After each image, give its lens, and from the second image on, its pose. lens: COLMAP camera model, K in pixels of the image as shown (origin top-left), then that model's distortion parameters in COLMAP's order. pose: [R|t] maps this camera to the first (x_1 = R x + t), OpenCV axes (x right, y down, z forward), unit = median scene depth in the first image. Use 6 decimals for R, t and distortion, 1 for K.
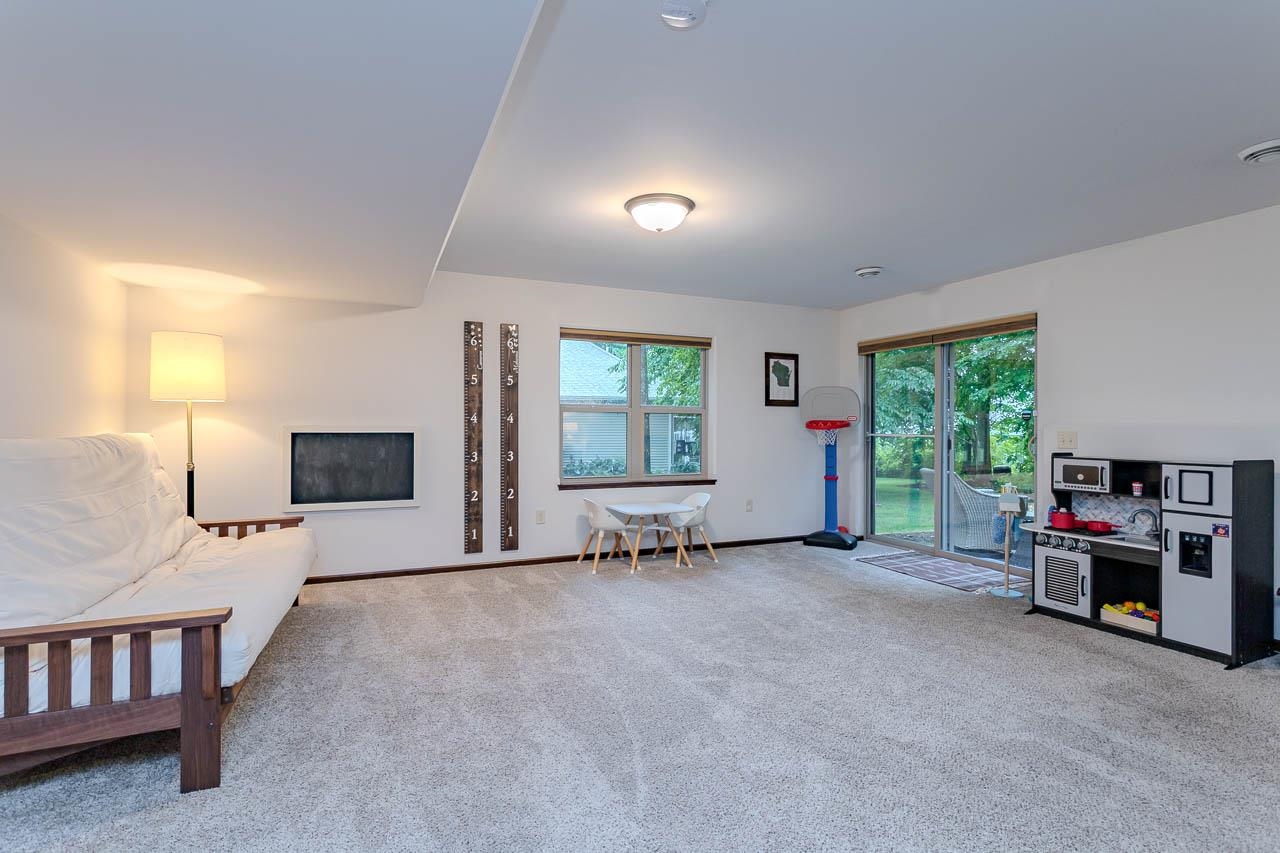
lens RADIAL K [[605.9, 0, 642.4], [0, 605.9, 430.9], [0, 0, 1]] dist [0.004818, -0.000106]
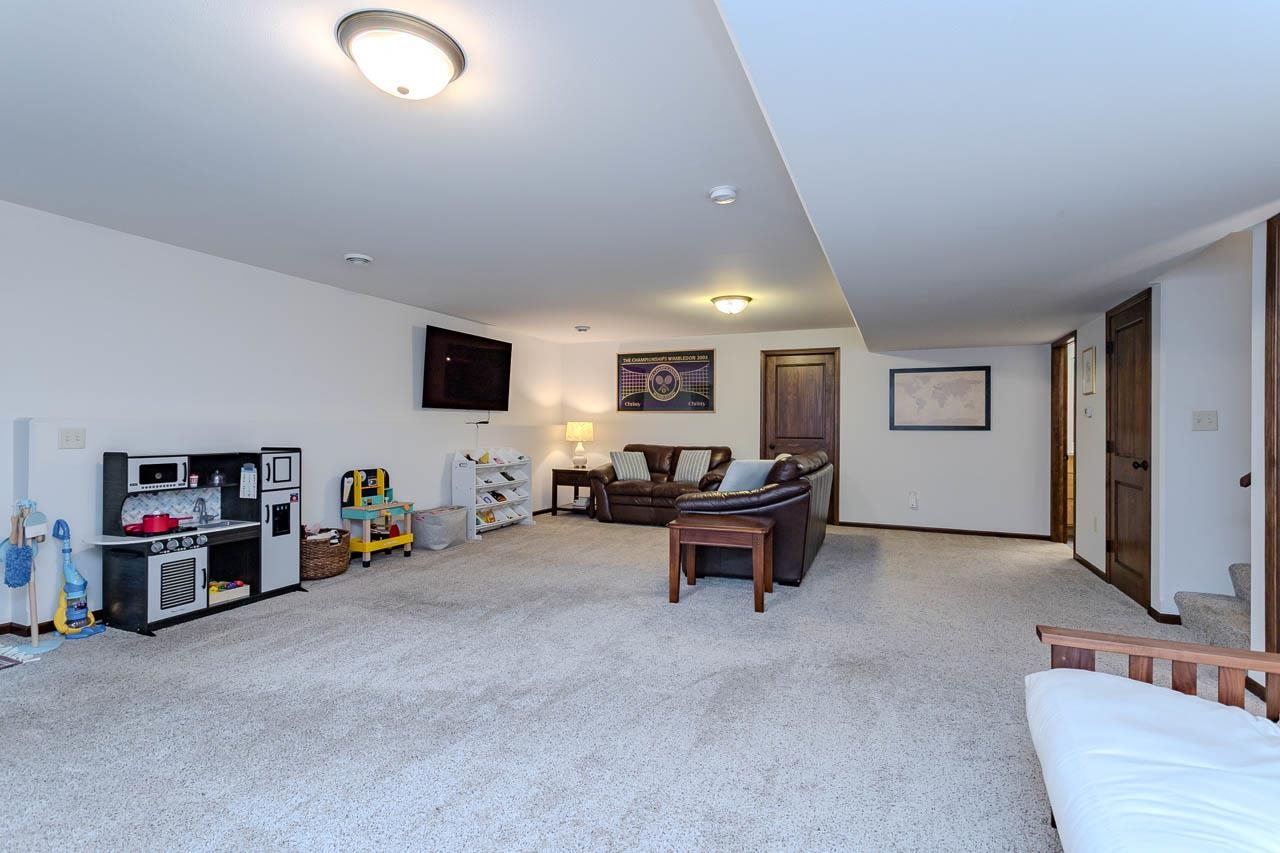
lens RADIAL K [[605.9, 0, 650.6], [0, 605.9, 425.9], [0, 0, 1]] dist [0.004818, -0.000106]
pose [[-0.685714, -0.004943, 0.727855, -0.842800], [-0.001331, 0.999984, 0.005538, -0.015295], [-0.727870, 0.002829, -0.685709, 1.801680]]
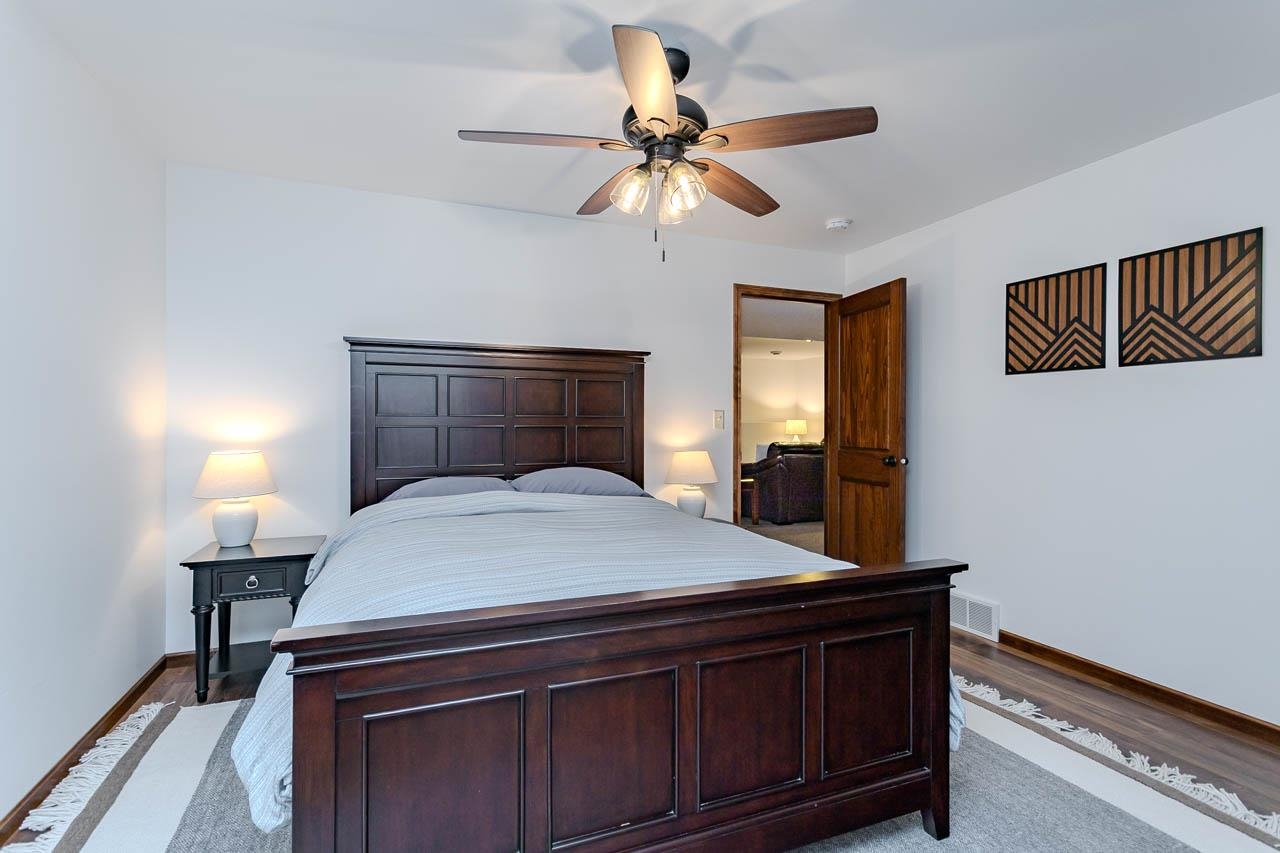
lens RADIAL K [[605.9, 0, 636.0], [0, 605.9, 425.9], [0, 0, 1]] dist [0.004818, -0.000106]
pose [[0.029613, -0.006303, 0.999542, -2.763629], [0.005169, 0.999968, 0.006152, -0.005813], [-0.999548, 0.004984, 0.029645, 0.755733]]
